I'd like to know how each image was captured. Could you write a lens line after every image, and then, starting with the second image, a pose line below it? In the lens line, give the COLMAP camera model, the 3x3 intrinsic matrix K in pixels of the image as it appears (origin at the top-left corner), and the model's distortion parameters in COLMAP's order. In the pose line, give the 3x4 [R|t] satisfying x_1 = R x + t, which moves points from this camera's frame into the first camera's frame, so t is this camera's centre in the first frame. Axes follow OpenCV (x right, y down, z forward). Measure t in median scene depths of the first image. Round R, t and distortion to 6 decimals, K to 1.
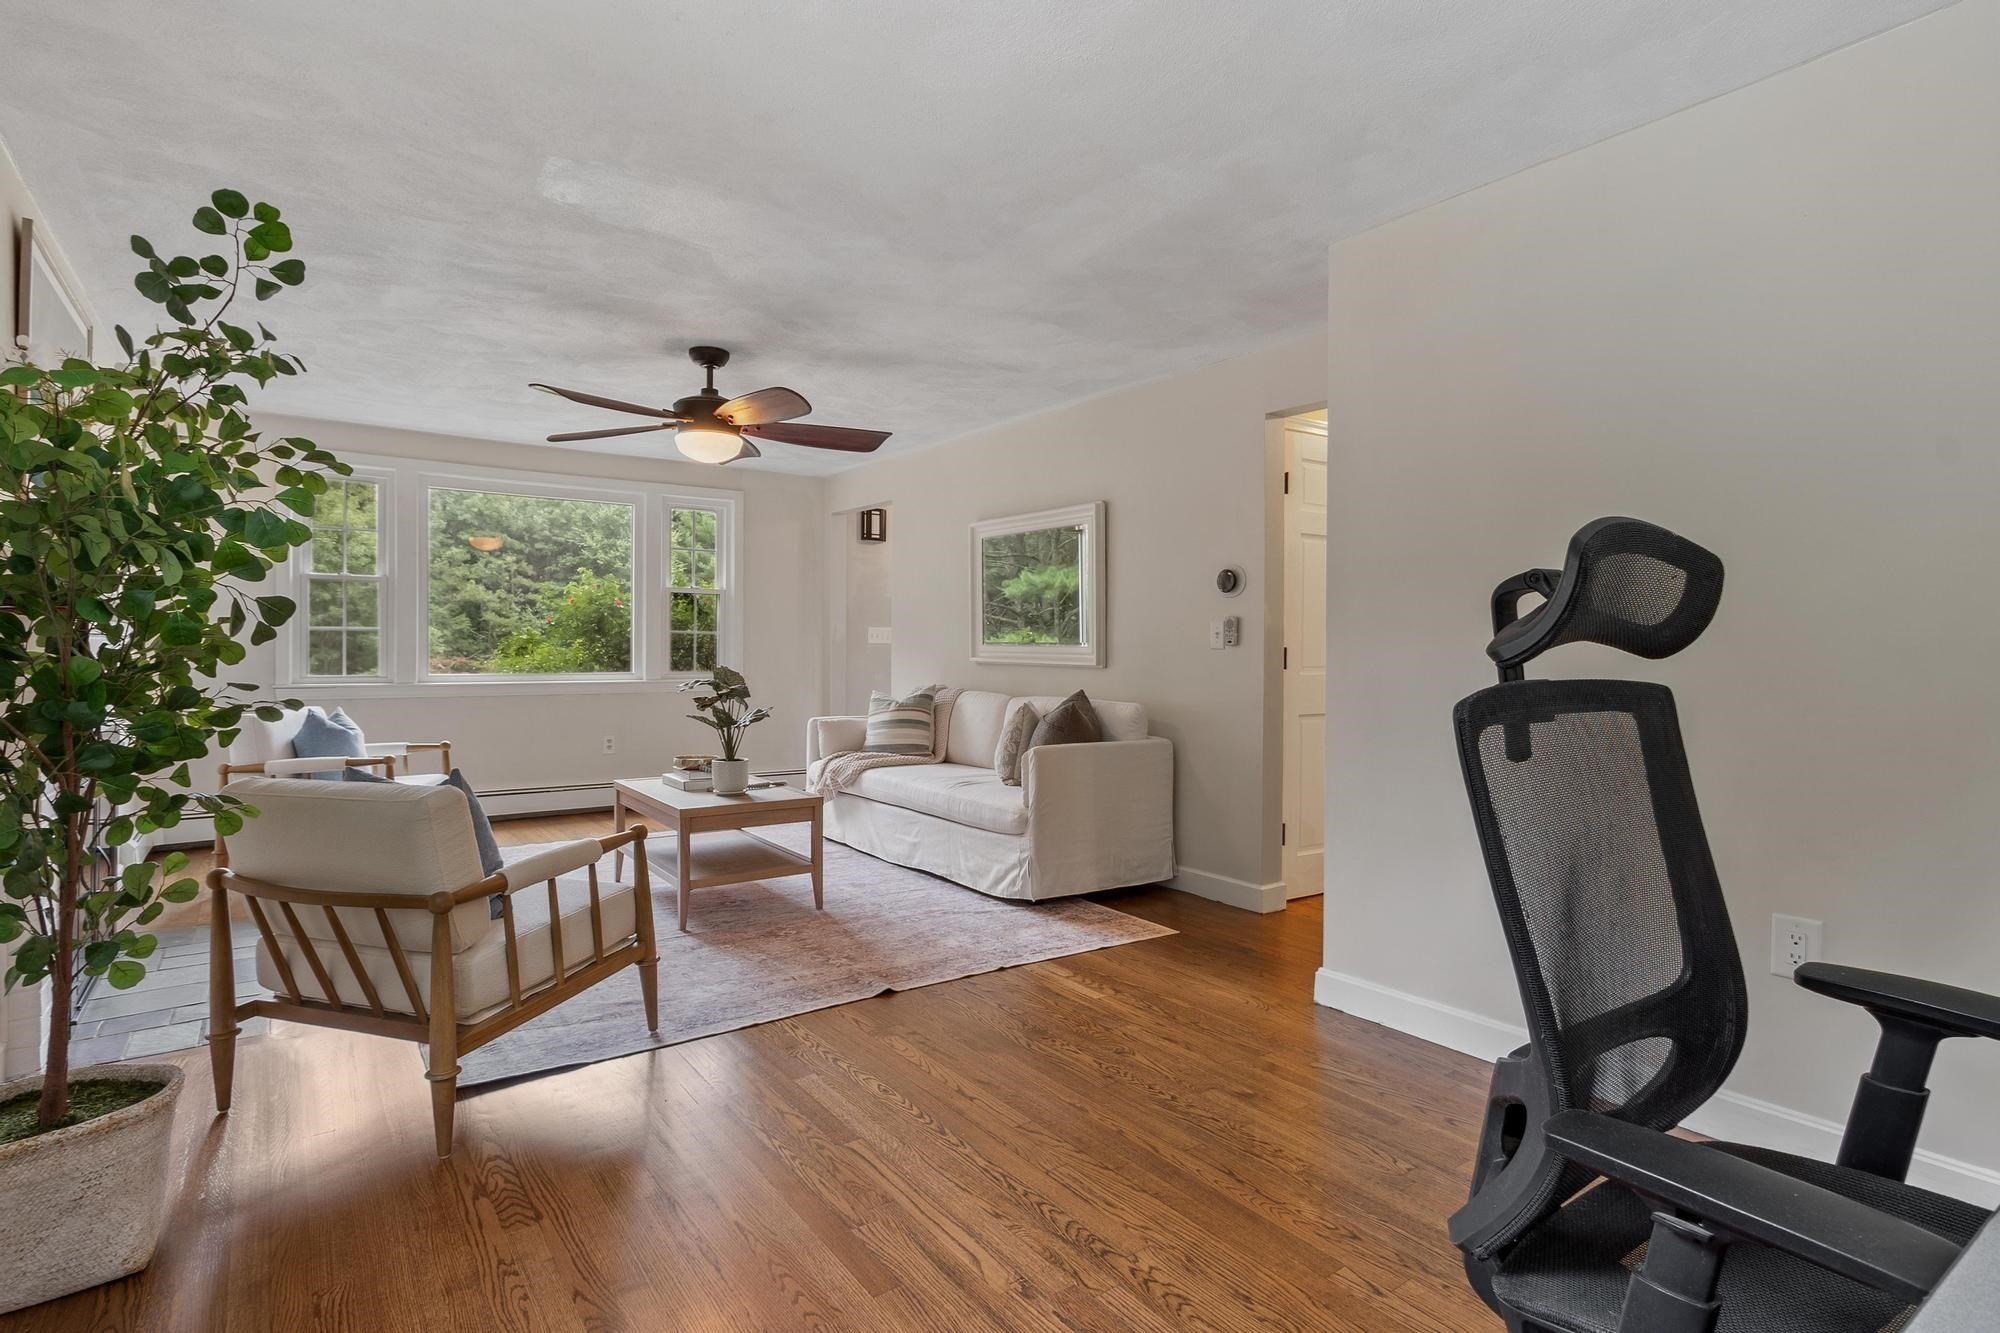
lens RADIAL K [[1021.6, 0, 993.9], [0, 1021.6, 668.7], [0, 0, 1]] dist [0.002600, 0.000101]
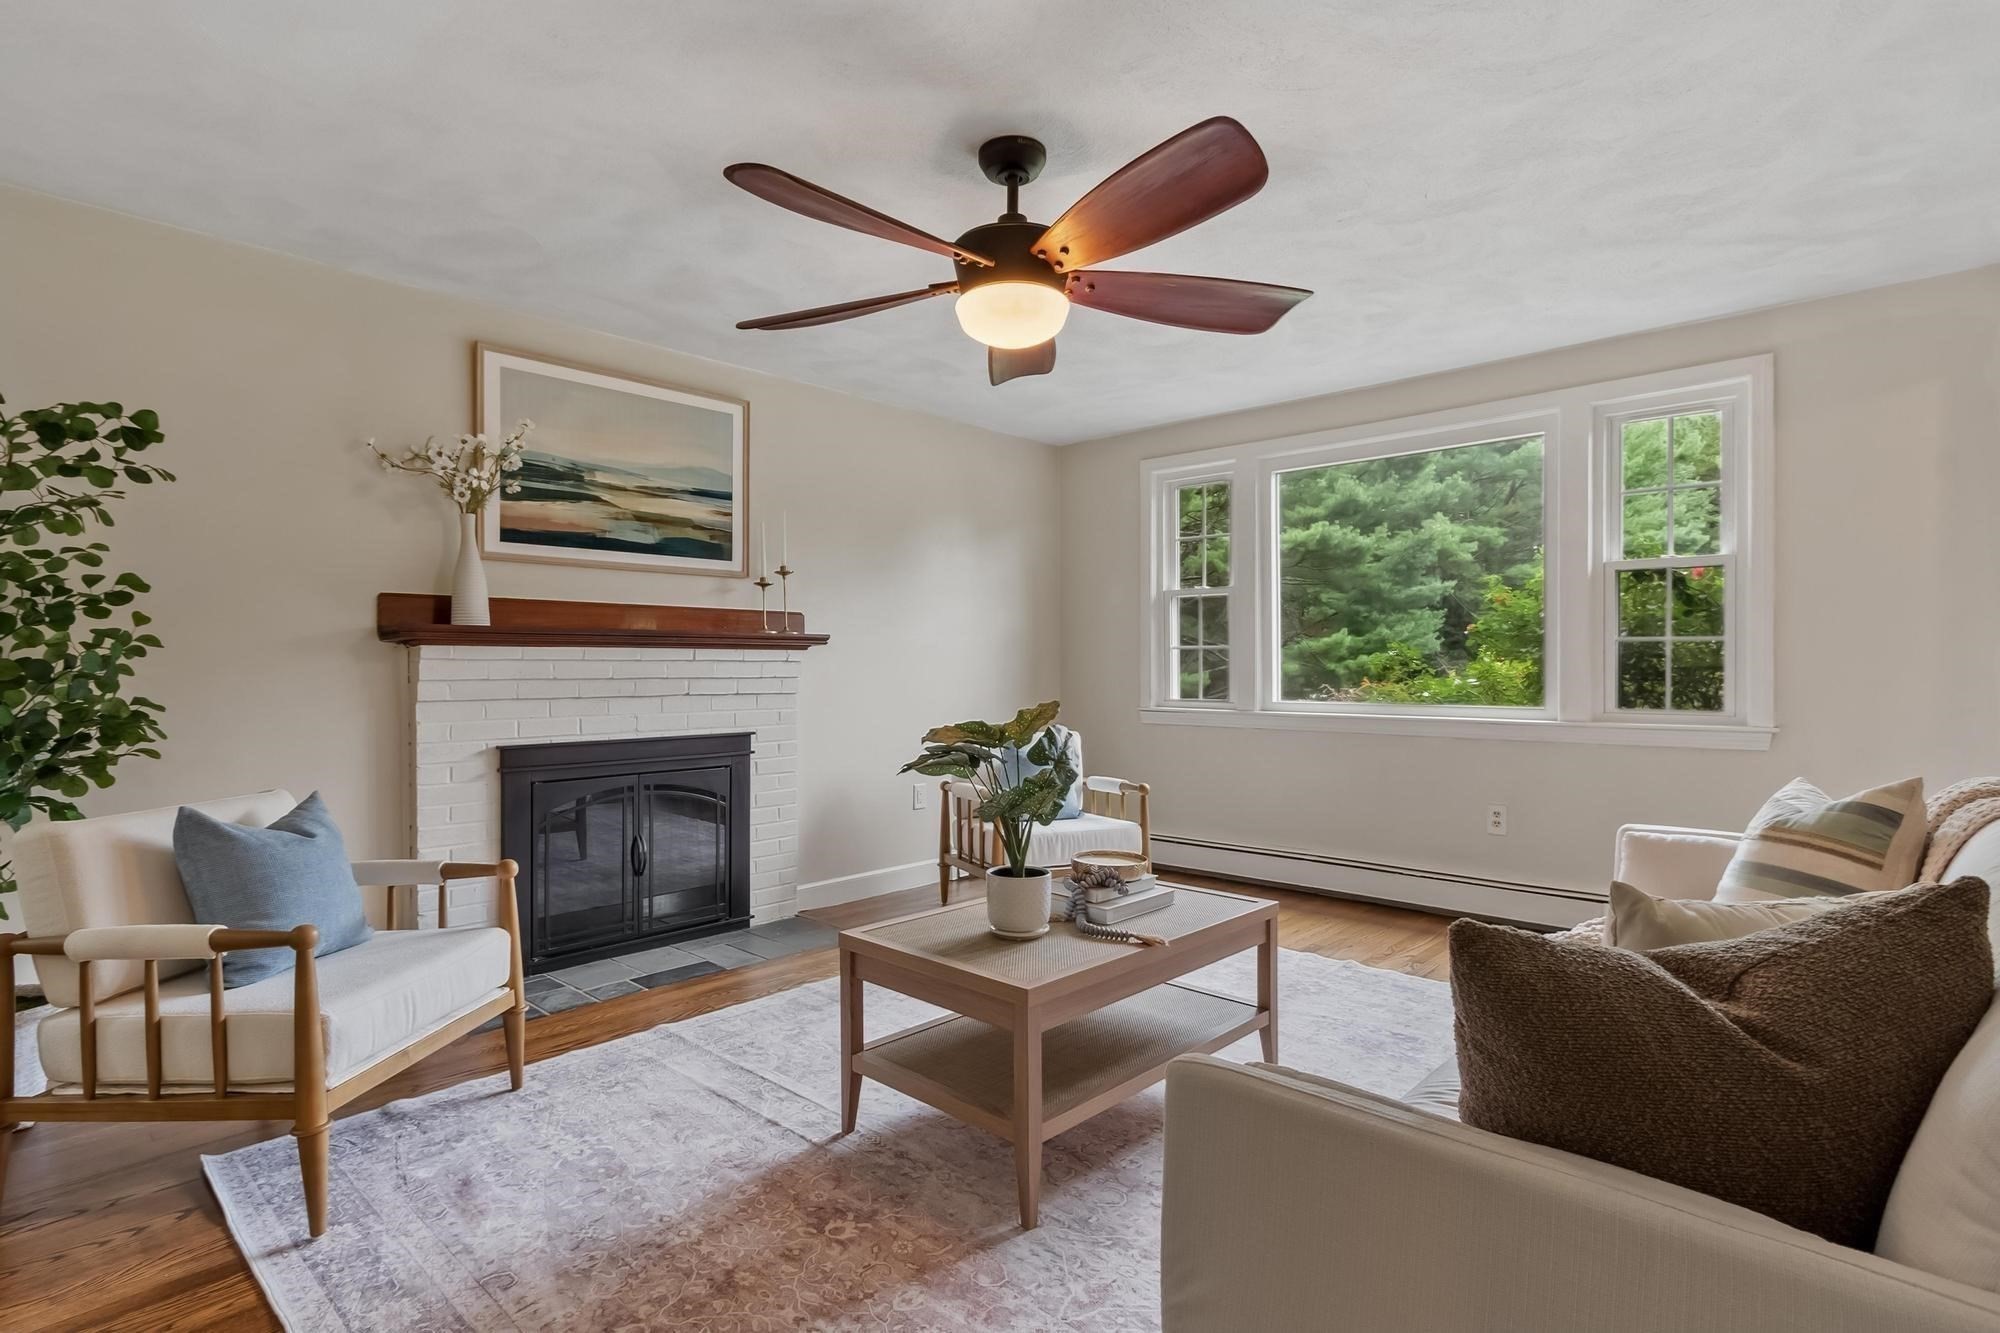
lens RADIAL K [[1001.0, 0, 988.2], [0, 1001.0, 667.7], [0, 0, 1]] dist [0.002962, 0.000631]
pose [[0.181699, -0.004737, -0.983343, 0.271909], [-0.016427, 0.999834, -0.007851, -0.015500], [0.983217, 0.017580, 0.181591, 0.886426]]
